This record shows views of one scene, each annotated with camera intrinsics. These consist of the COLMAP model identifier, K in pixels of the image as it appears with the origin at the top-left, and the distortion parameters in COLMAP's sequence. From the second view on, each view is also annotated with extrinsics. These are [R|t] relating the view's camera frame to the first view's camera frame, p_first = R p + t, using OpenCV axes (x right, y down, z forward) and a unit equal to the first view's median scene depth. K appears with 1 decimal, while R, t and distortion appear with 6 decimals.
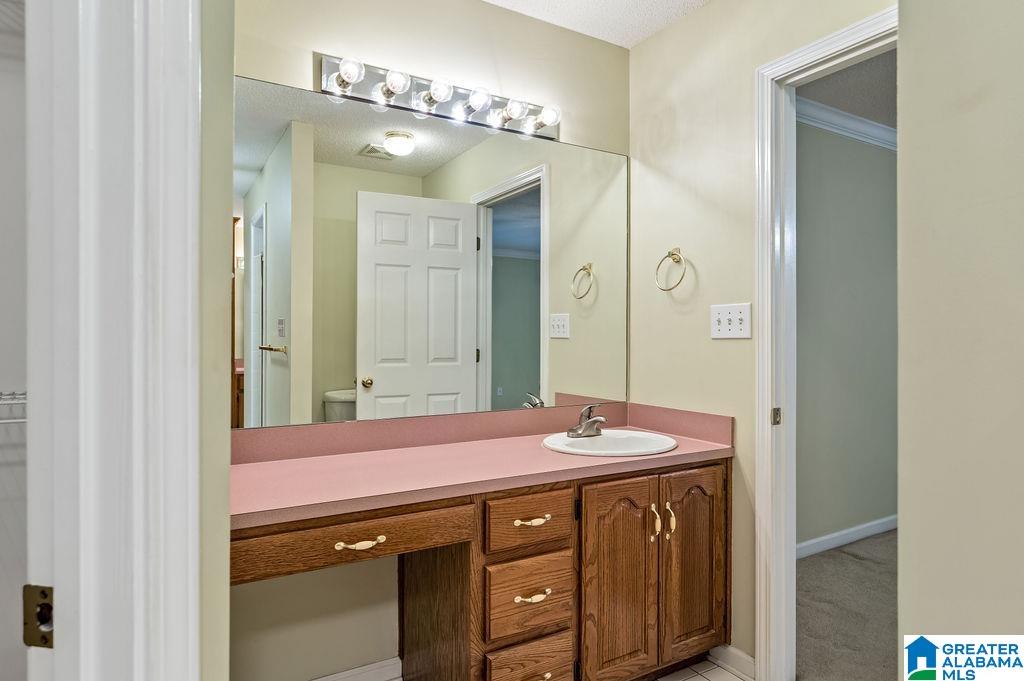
lens RADIAL K [[590.5, 0, 512.0], [0, 590.5, 340.5], [0, 0, 1]] dist [-0.002785, 0.000287]
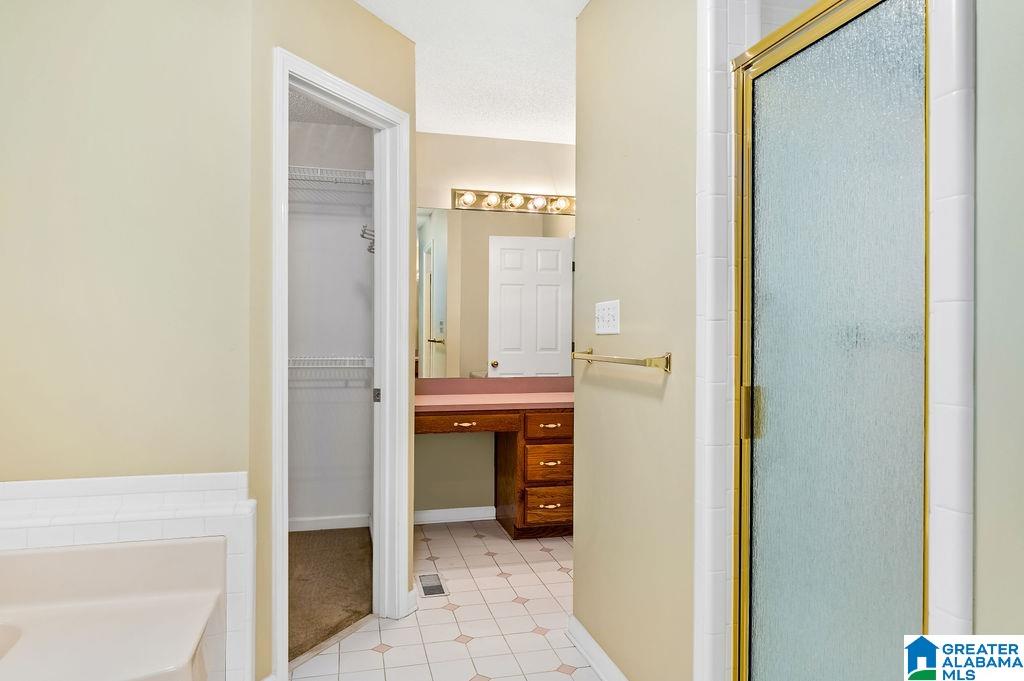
lens RADIAL K [[658.3, 0, 512.0], [0, 658.3, 340.5], [0, 0, 1]] dist [0.000793, 0.000008]
pose [[0.959514, 0.007520, -0.281560, 0.476093], [-0.005581, 0.999955, 0.007686, -0.001733], [0.281605, -0.005803, 0.959513, -1.047850]]
